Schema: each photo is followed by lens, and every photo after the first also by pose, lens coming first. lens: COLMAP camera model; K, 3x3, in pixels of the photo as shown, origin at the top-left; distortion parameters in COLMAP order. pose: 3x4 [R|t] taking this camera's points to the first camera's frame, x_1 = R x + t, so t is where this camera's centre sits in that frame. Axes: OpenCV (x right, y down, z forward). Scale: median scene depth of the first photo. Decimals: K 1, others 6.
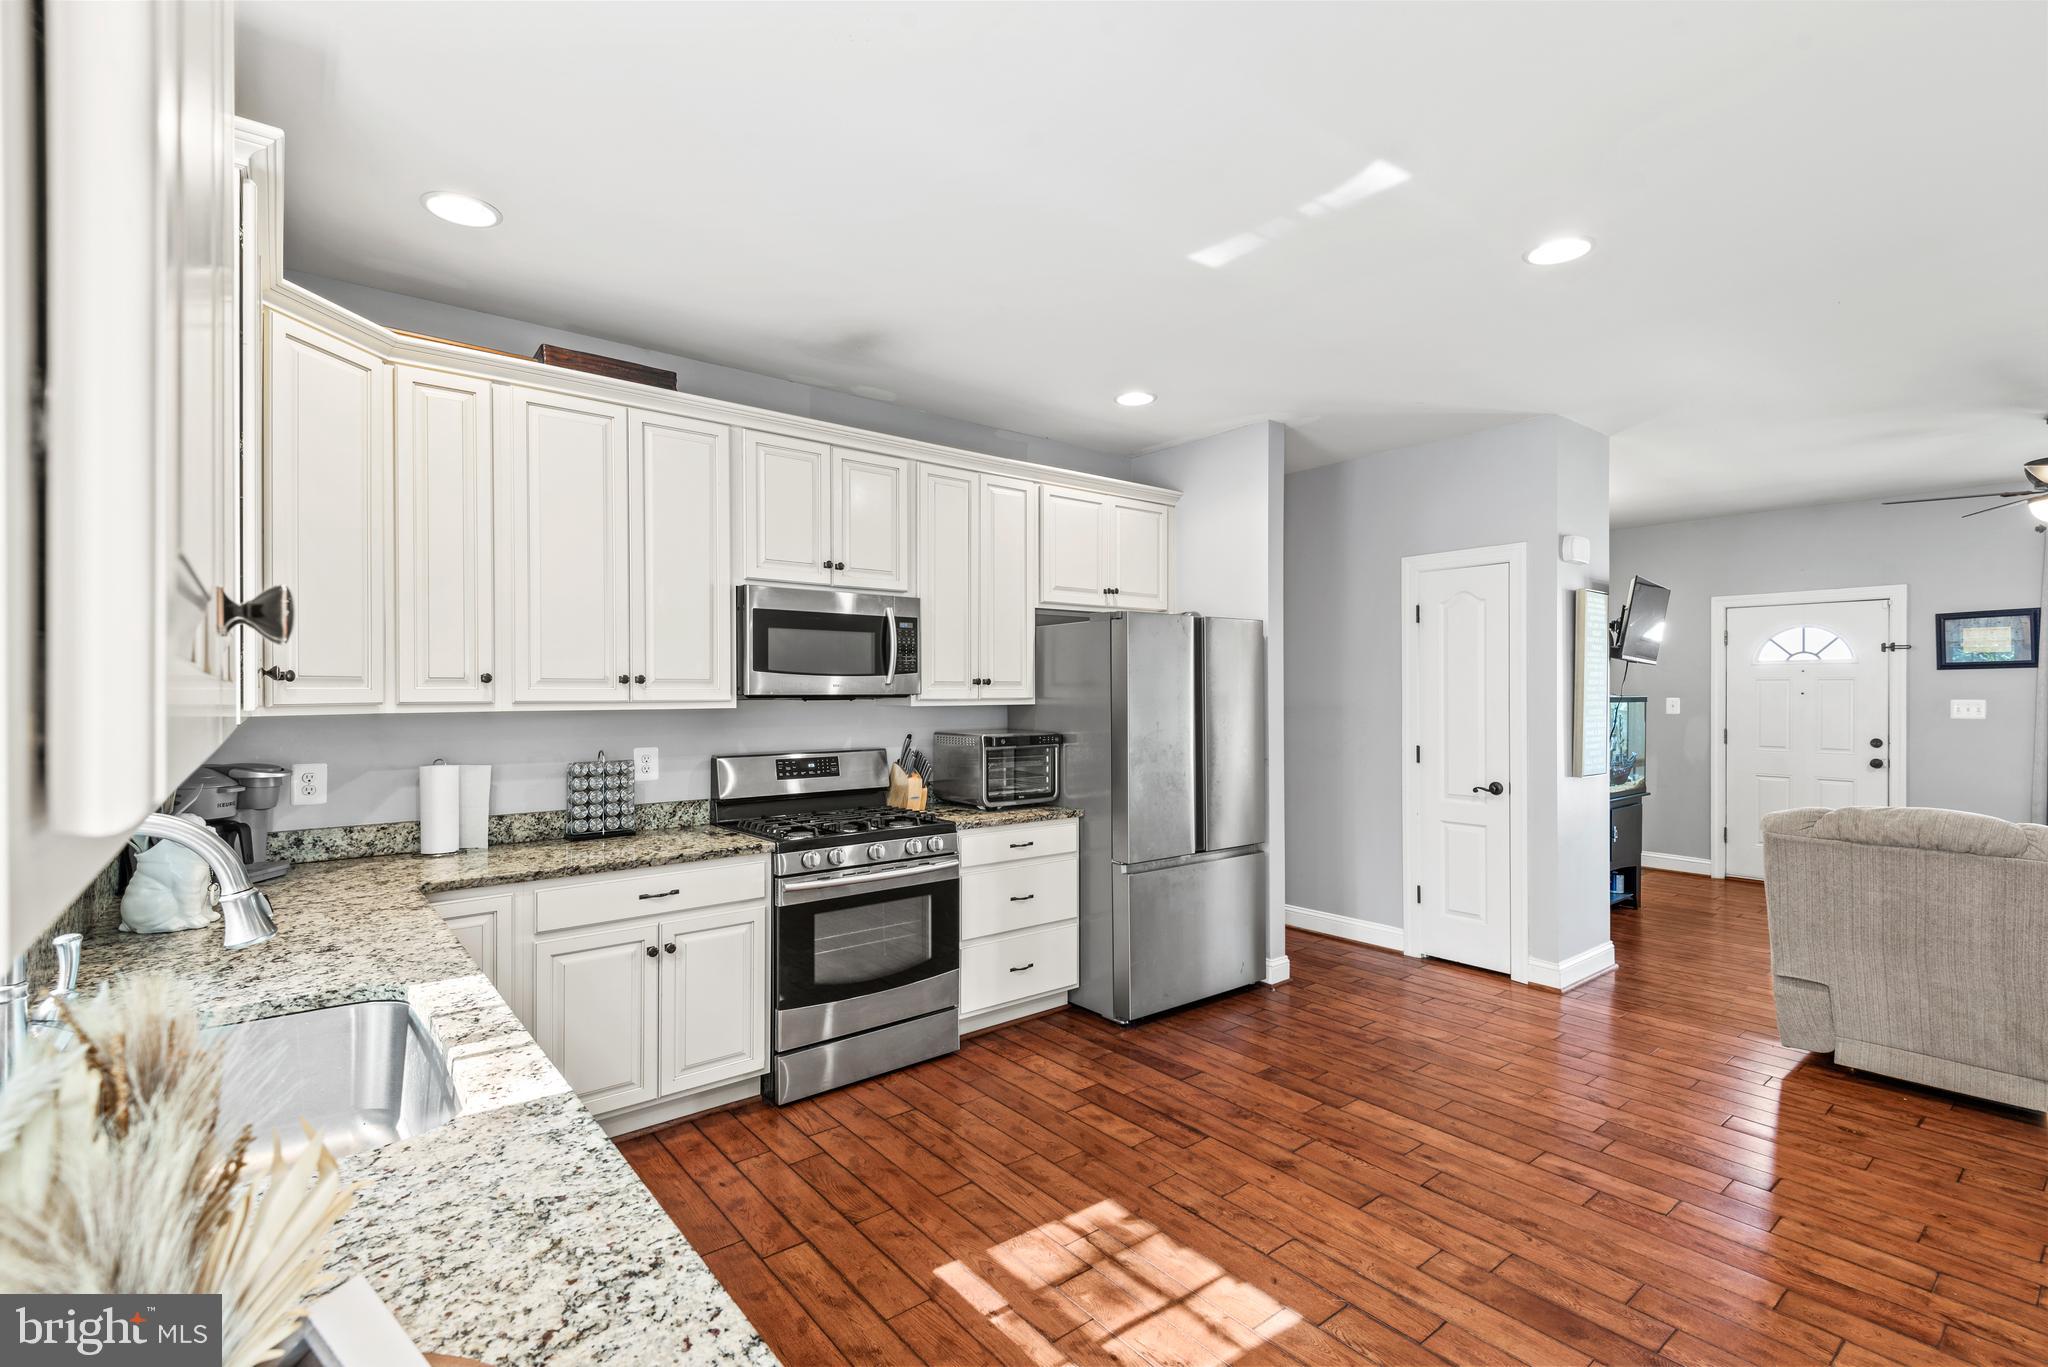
lens RADIAL K [[923.8, 0, 1014.4], [0, 923.8, 695.3], [0, 0, 1]] dist [0.022812, -0.011144]
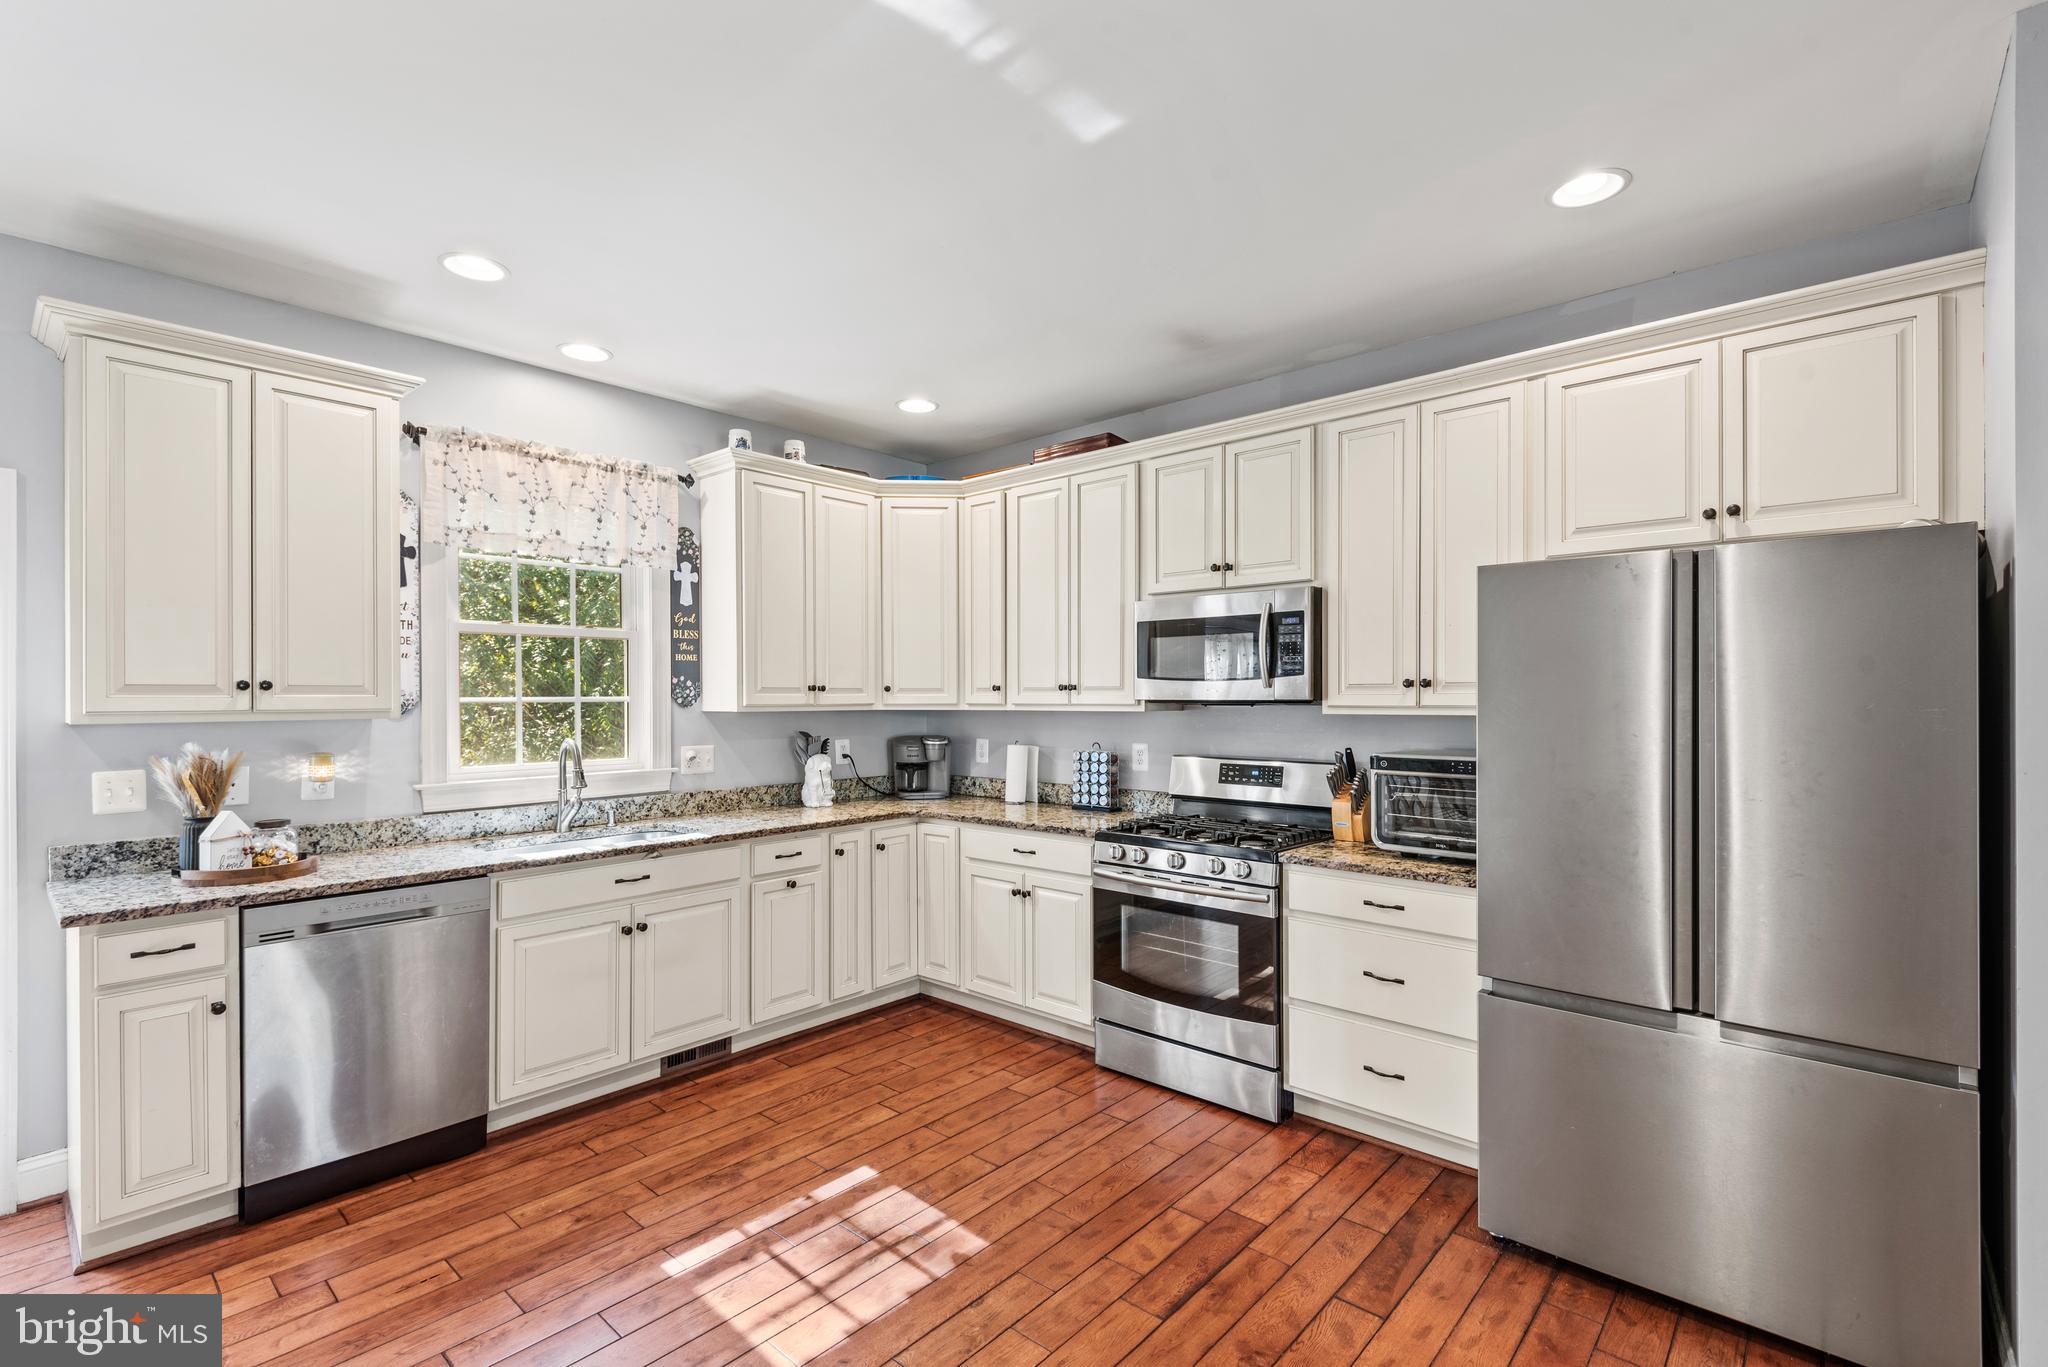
lens RADIAL K [[923.8, 0, 1014.3], [0, 923.8, 695.3], [0, 0, 1]] dist [0.022812, -0.011144]
pose [[0.163187, -0.001403, -0.986594, 0.817808], [-0.005256, 0.999984, -0.002291, -0.002623], [0.986581, 0.005559, 0.163177, 0.698244]]
